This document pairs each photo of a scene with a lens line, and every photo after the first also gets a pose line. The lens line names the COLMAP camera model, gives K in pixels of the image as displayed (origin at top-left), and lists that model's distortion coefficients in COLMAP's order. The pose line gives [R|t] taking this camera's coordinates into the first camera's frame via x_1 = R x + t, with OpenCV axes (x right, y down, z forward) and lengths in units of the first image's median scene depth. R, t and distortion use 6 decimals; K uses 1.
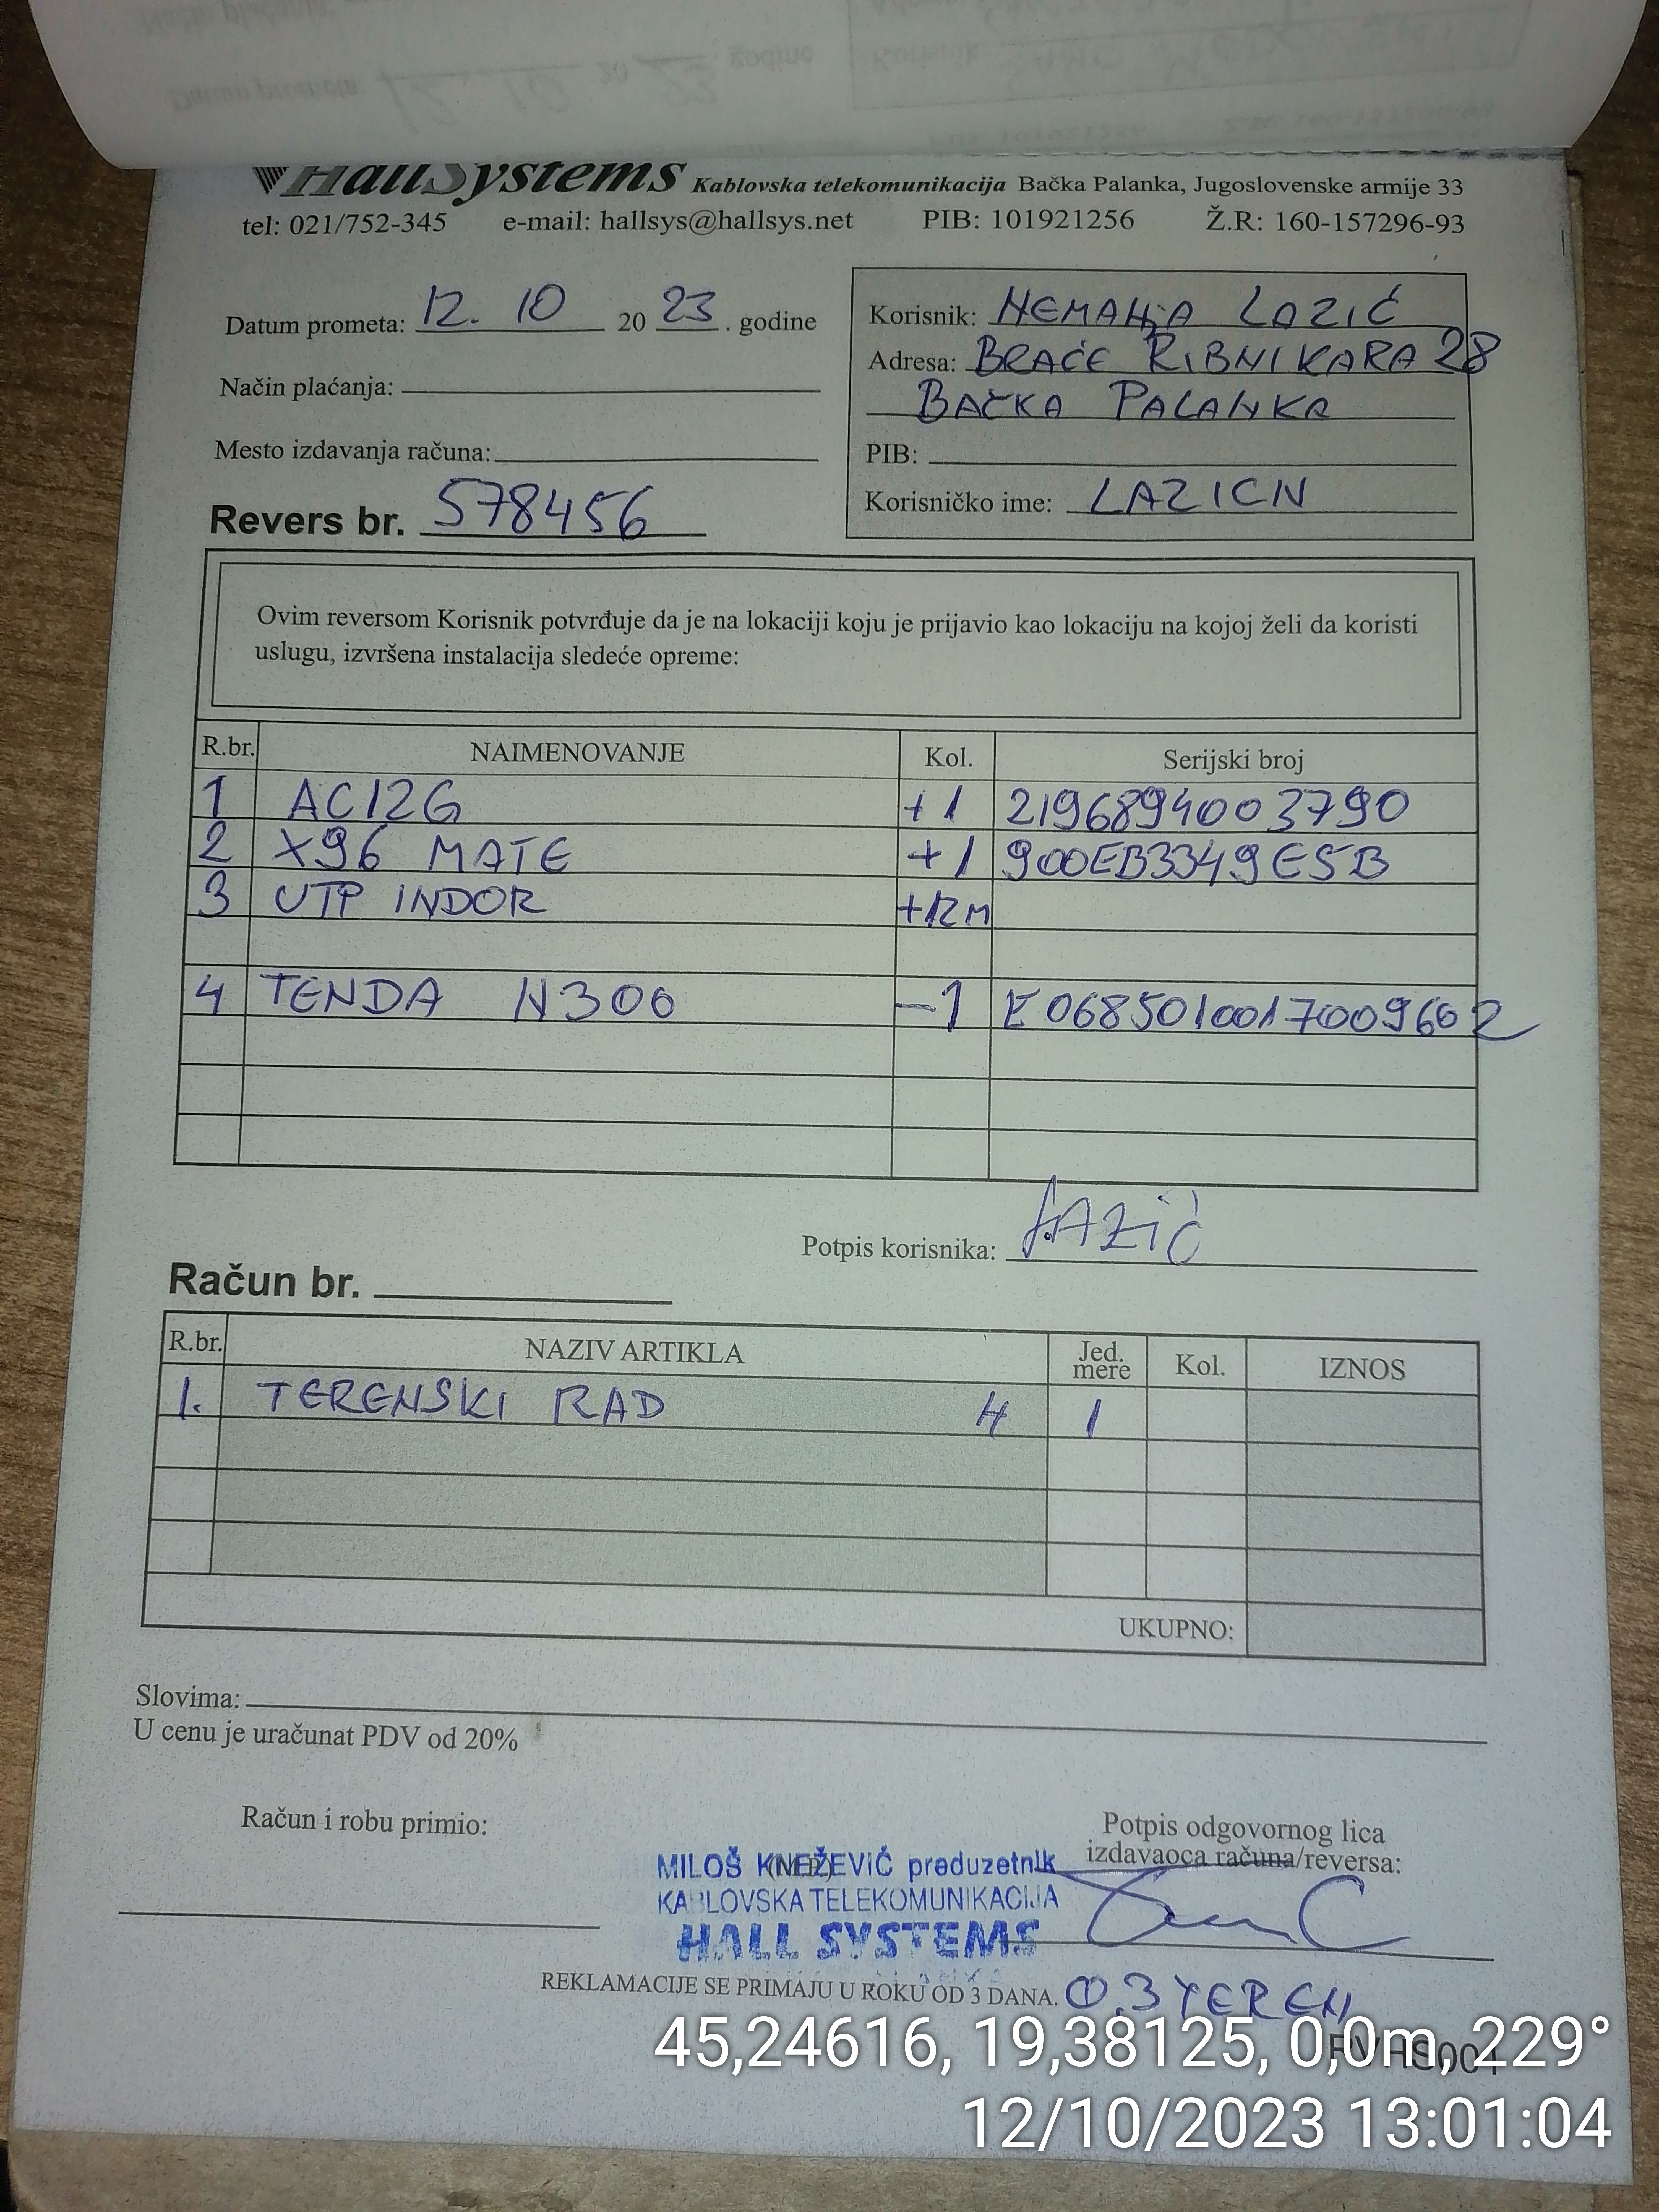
lens RADIAL K [[1911.2, 0, 795.4], [0, 1911.2, 1067.2], [0, 0, 1]] dist [0.015641, 0.003073]
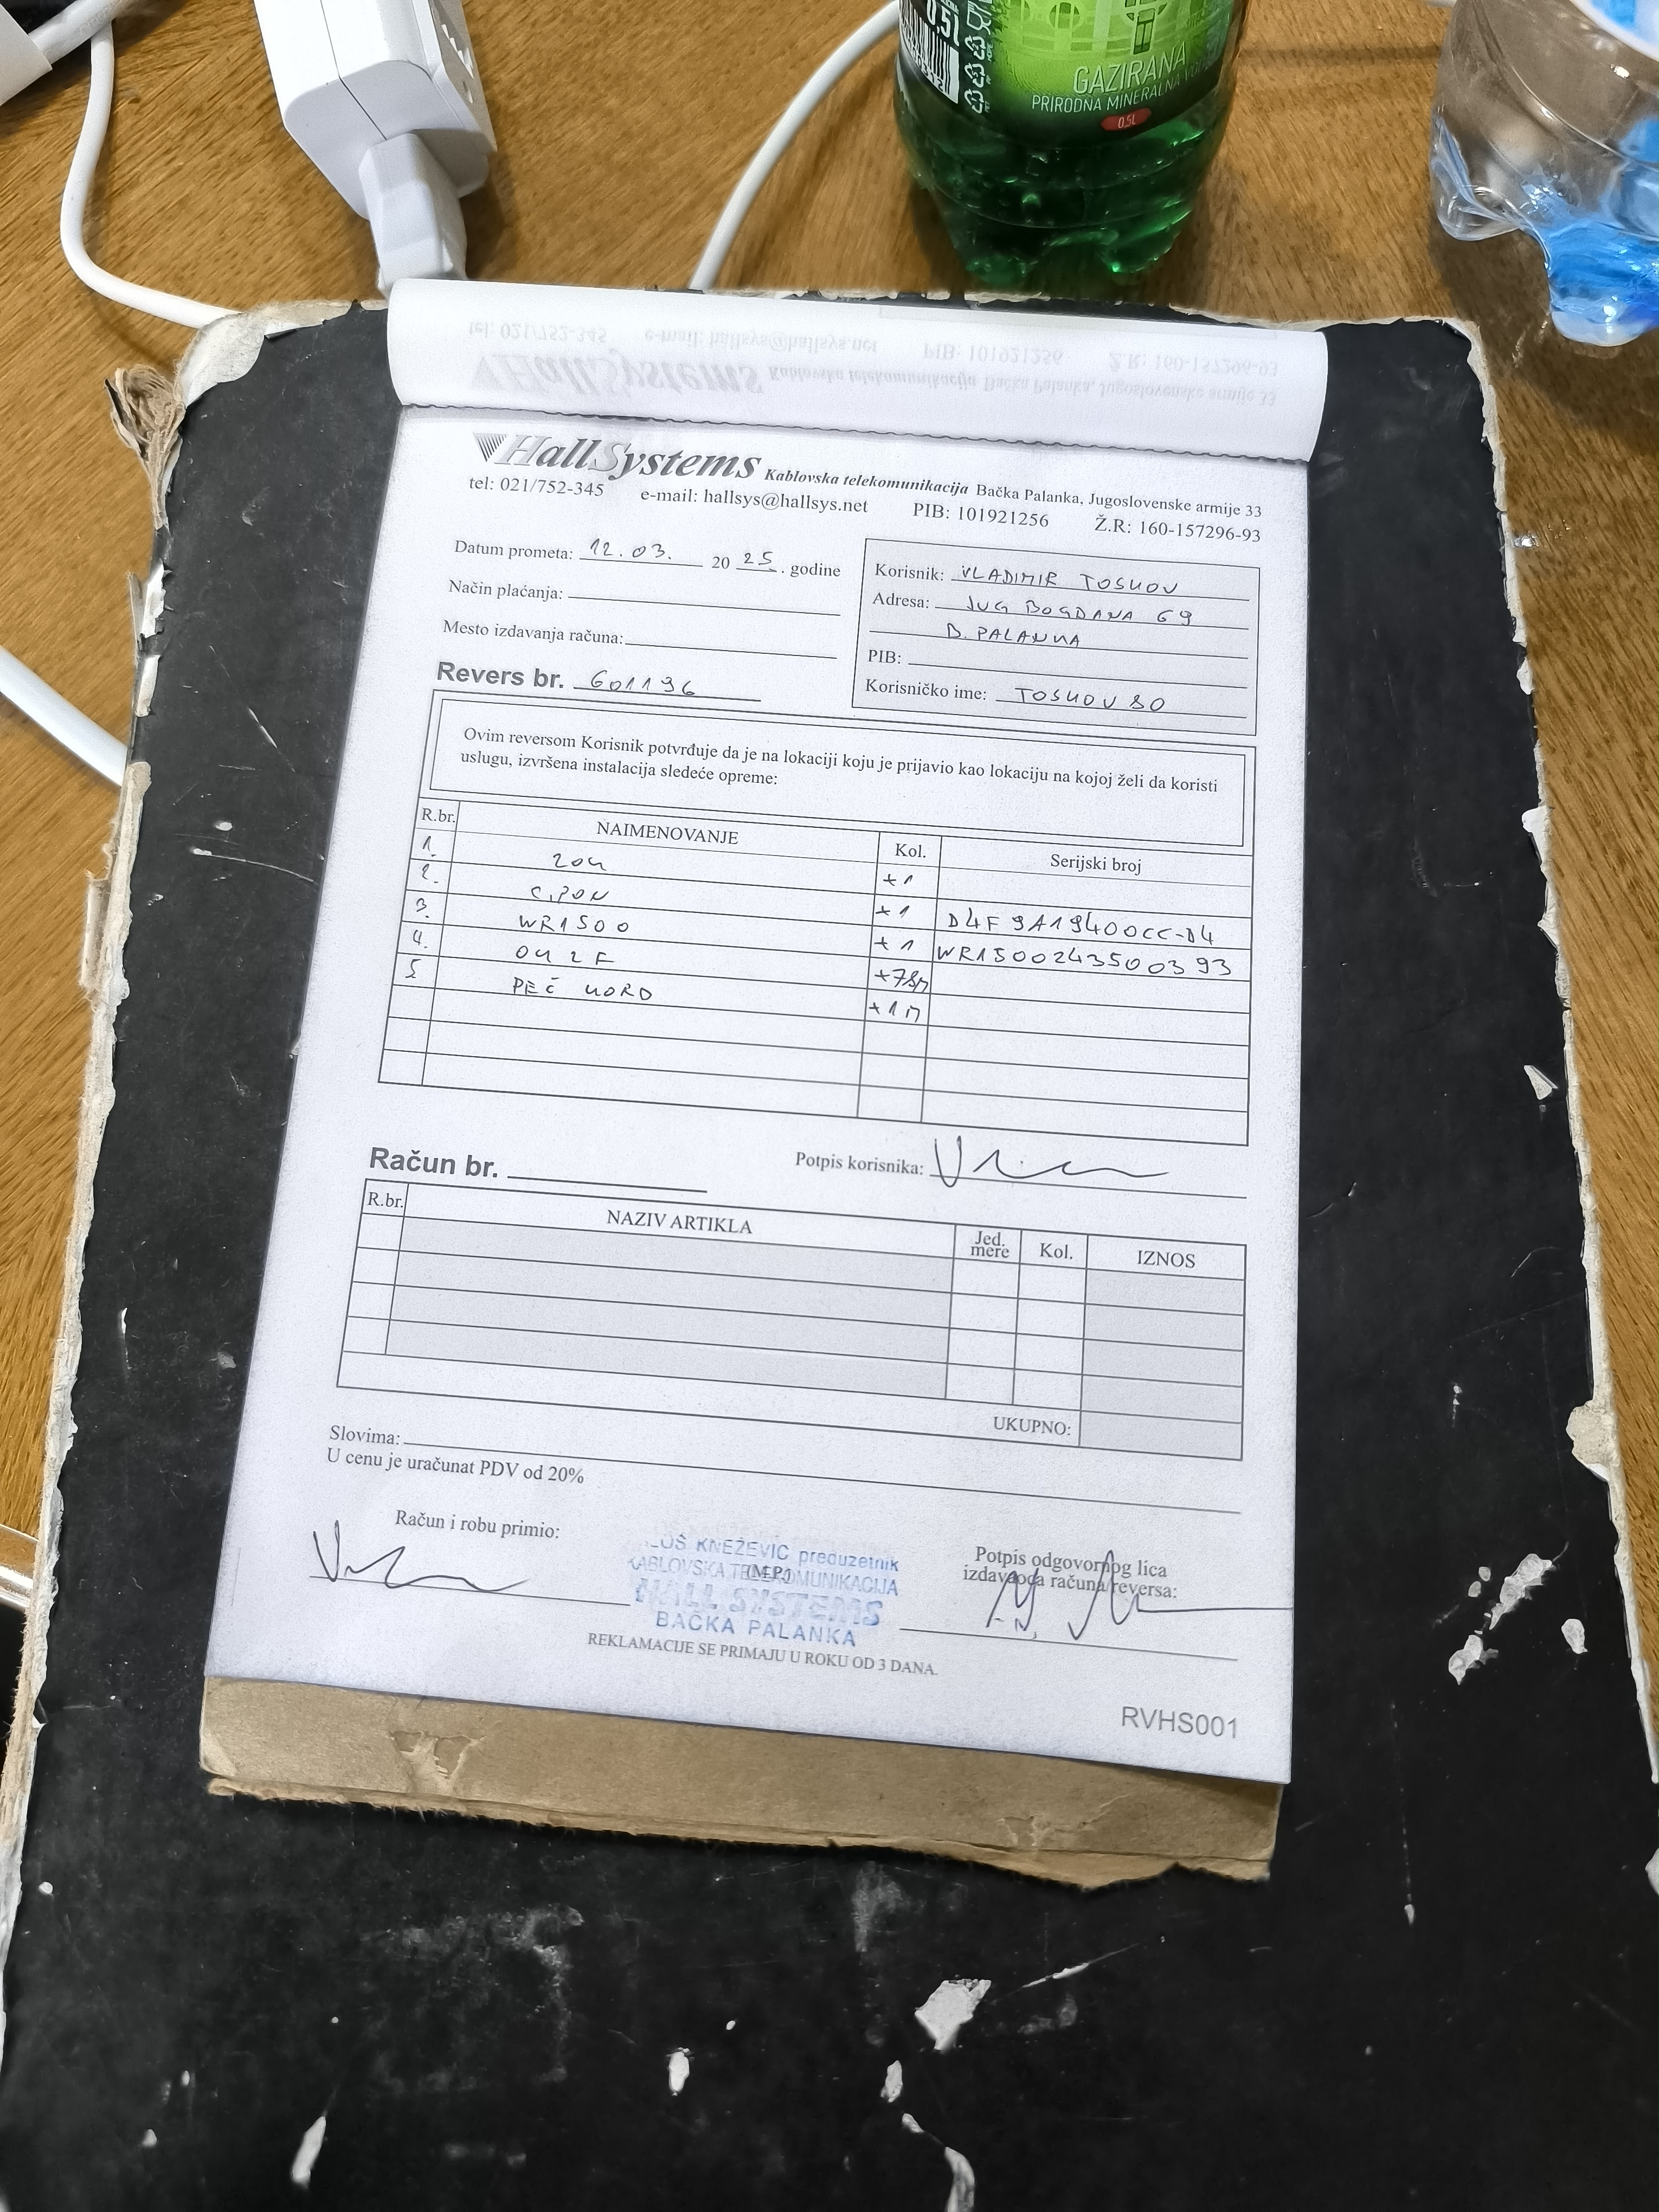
lens RADIAL K [[1519.9, 0, 817.6], [0, 1519.9, 1084.8], [0, 0, 1]] dist [0.008290, 0.001180]
pose [[0.998199, 0.055929, 0.021698, -0.009973], [-0.057153, 0.996523, 0.060631, -0.046154], [-0.018231, -0.061762, 0.997924, -0.226991]]
